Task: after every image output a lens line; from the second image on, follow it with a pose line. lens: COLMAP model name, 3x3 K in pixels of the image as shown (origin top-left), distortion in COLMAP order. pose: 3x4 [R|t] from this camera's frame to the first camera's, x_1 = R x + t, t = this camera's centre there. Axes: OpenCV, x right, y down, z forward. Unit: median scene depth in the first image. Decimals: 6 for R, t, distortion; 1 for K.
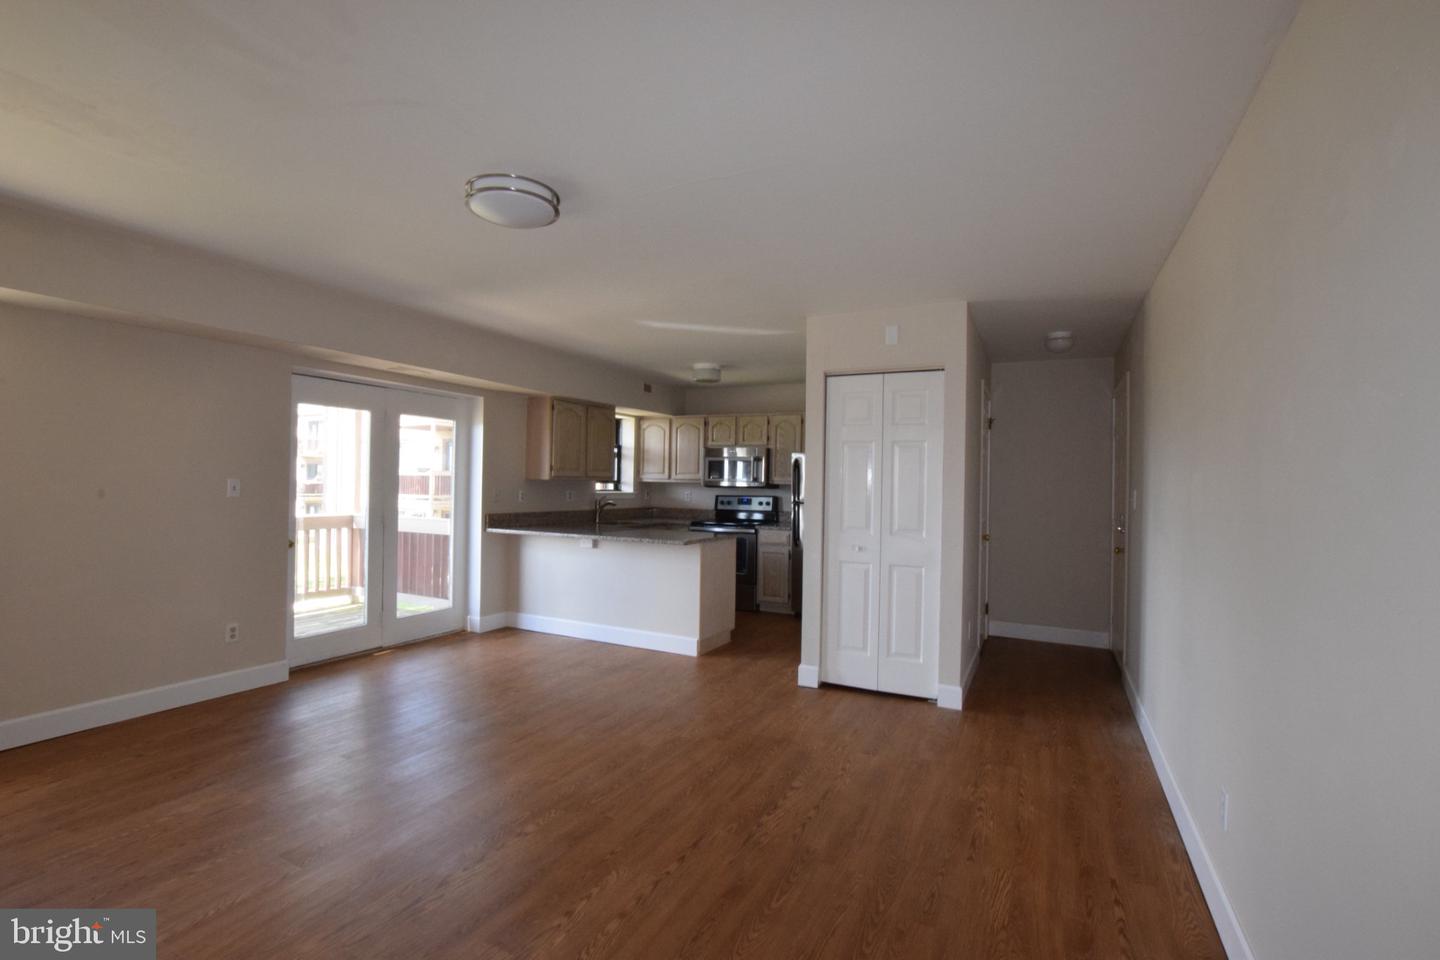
lens RADIAL K [[653.0, 0, 720.0], [0, 653.0, 480.0], [0, 0, 1]] dist [-0.030571, 0.000956]
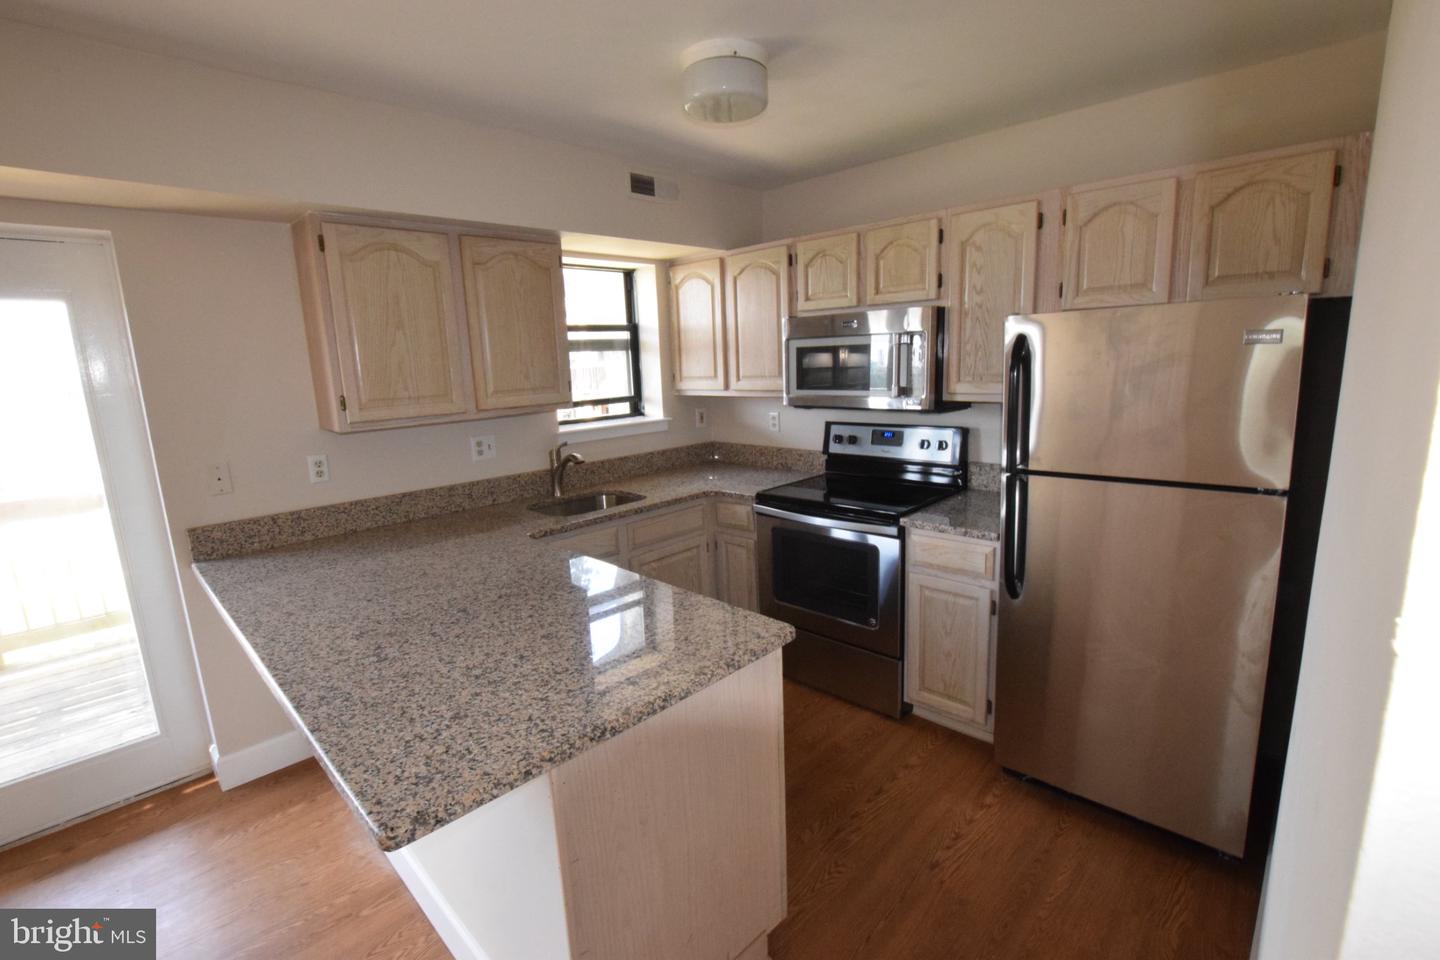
lens RADIAL K [[644.4, 0, 720.0], [0, 644.4, 480.0], [0, 0, 1]] dist [-0.027450, 0.000317]
pose [[0.951181, 0.003652, -0.308612, 0.073558], [0.056623, 0.980893, 0.186128, -0.029314], [0.303395, -0.194516, 0.932800, 0.648923]]
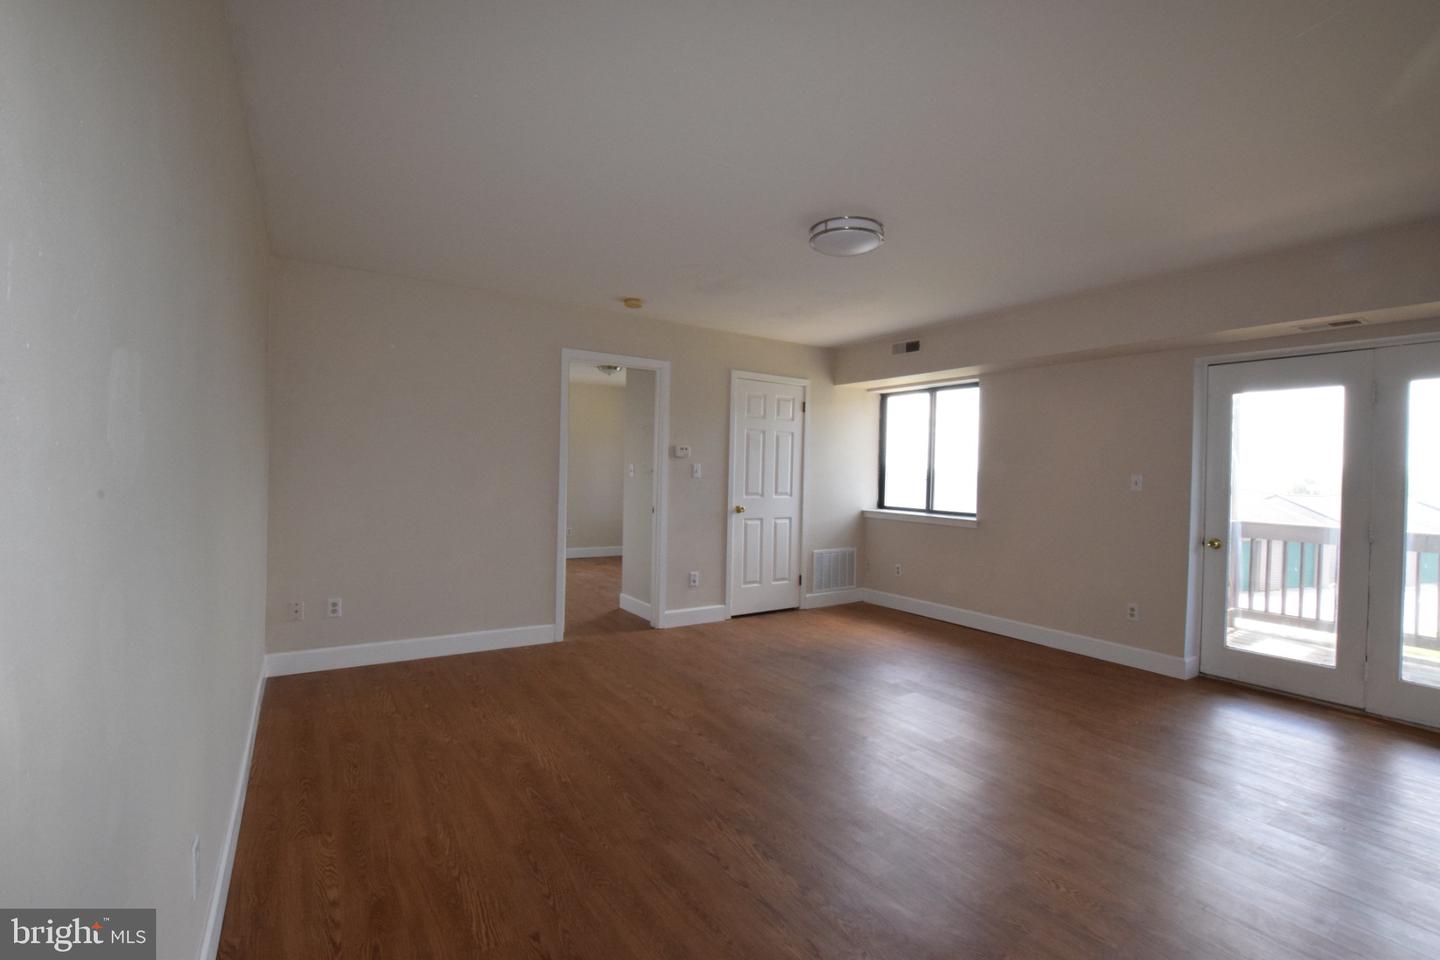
lens RADIAL K [[634.8, 0, 720.0], [0, 634.8, 480.0], [0, 0, 1]] dist [-0.039041, 0.007289]
pose [[-0.502373, -0.018770, -0.864447, 0.330781], [-0.028090, 0.999591, -0.005380, 0.020626], [0.864195, 0.021579, -0.502695, 0.555425]]
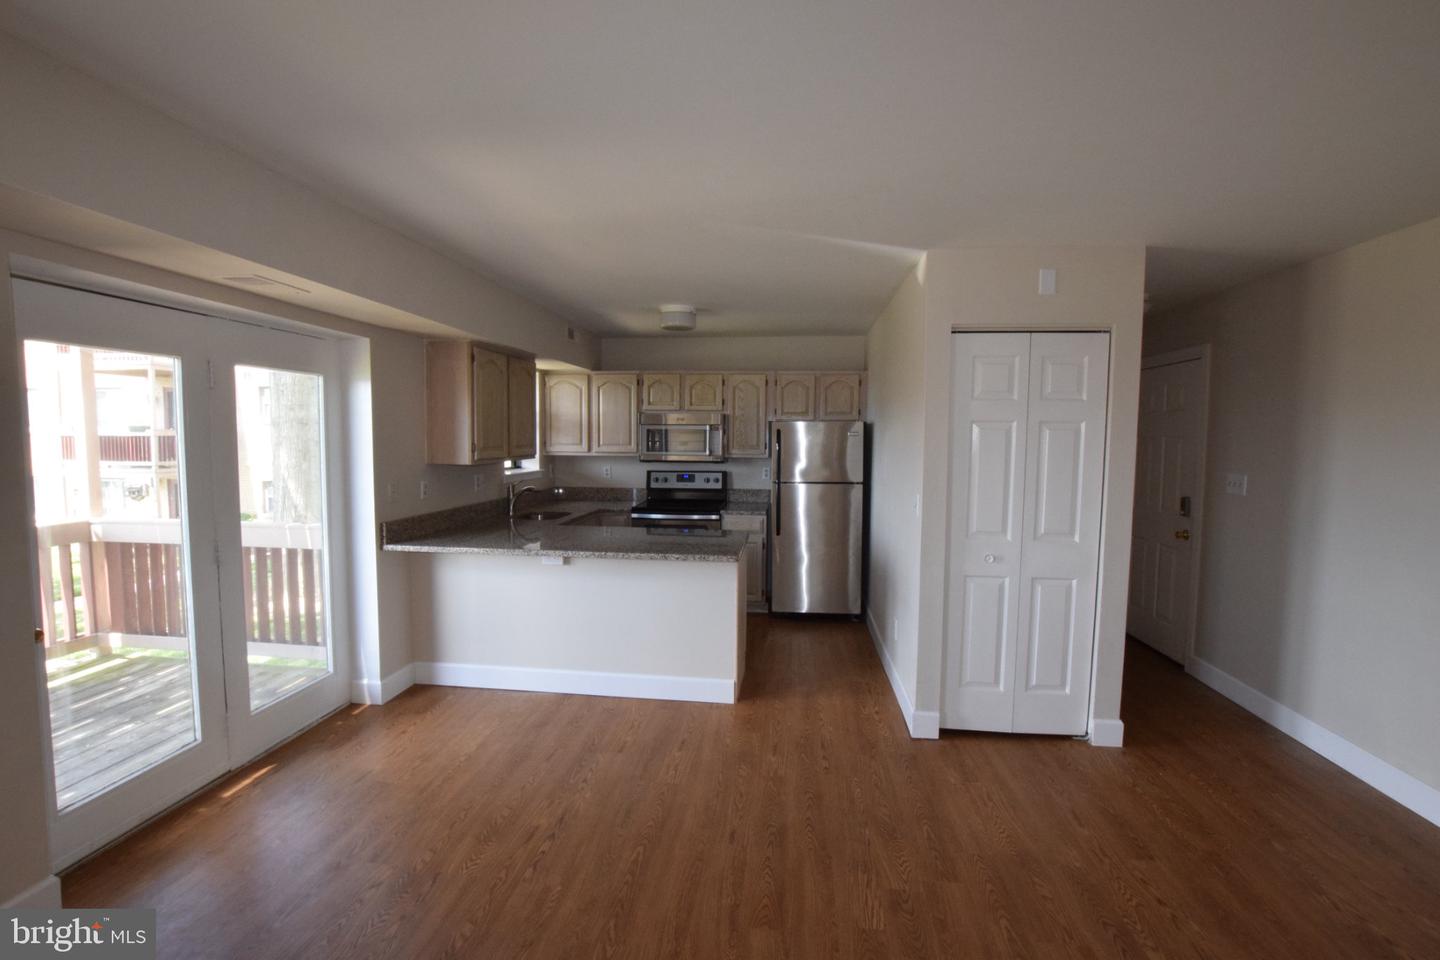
lens RADIAL K [[634.8, 0, 720.0], [0, 634.8, 480.0], [0, 0, 1]] dist [-0.039041, 0.007289]
pose [[0.939130, -0.033479, 0.341927, -0.225901], [0.006261, 0.996743, 0.080396, -0.033398], [-0.343505, -0.073362, 0.936281, 0.271012]]
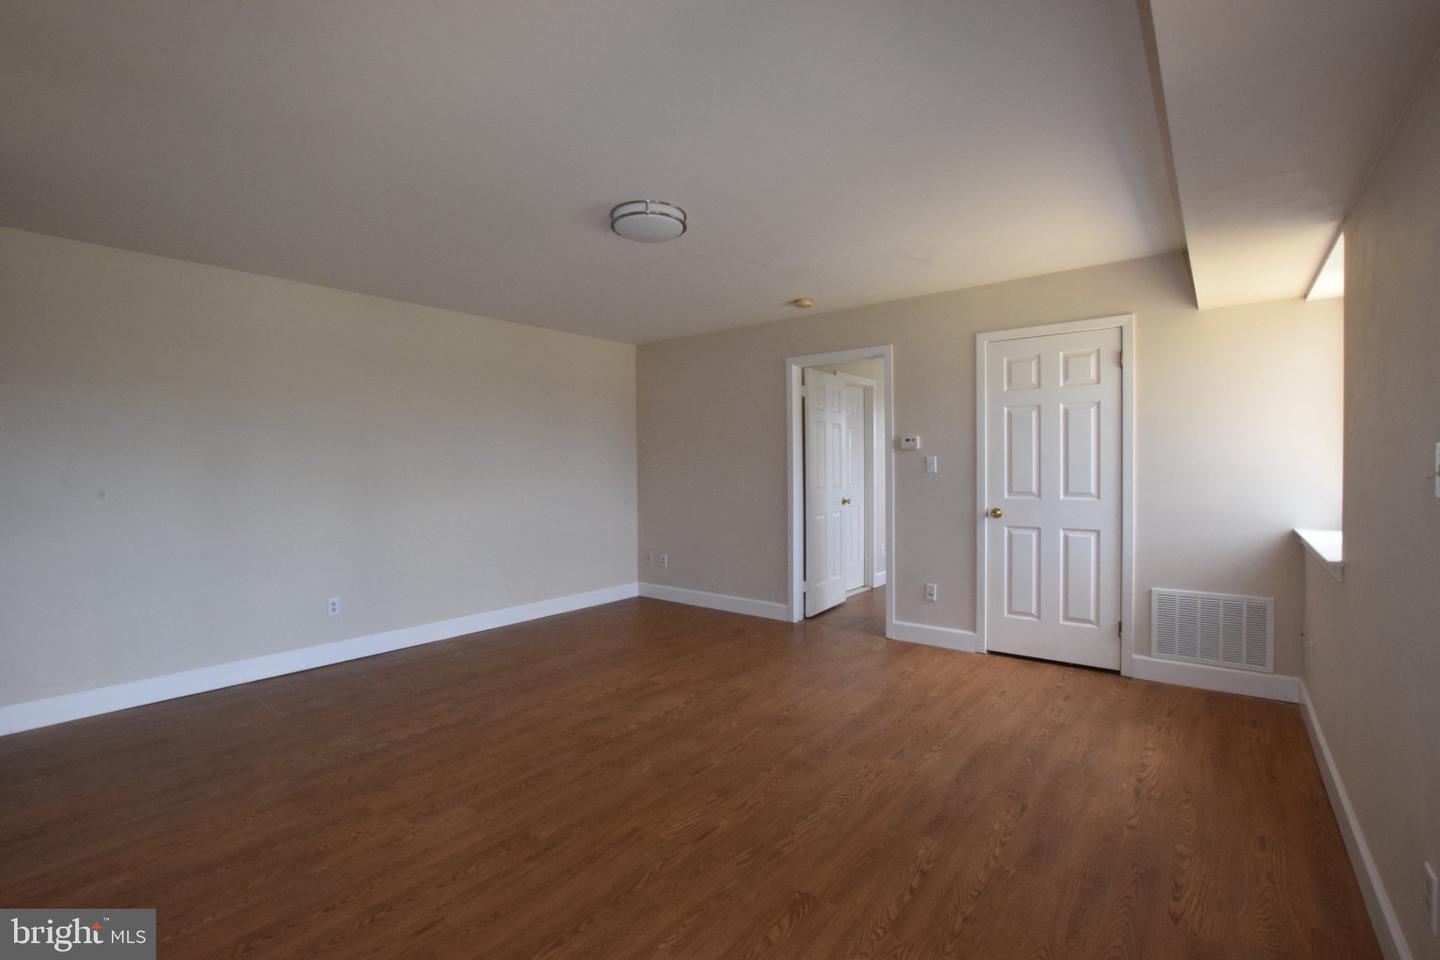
lens RADIAL K [[634.8, 0, 720.0], [0, 634.8, 480.0], [0, 0, 1]] dist [-0.039041, 0.007289]
pose [[-0.978779, -0.012886, 0.204515, -0.274263], [-0.008427, 0.999708, 0.022657, 0.008630], [-0.204747, 0.020452, -0.978601, 0.838410]]
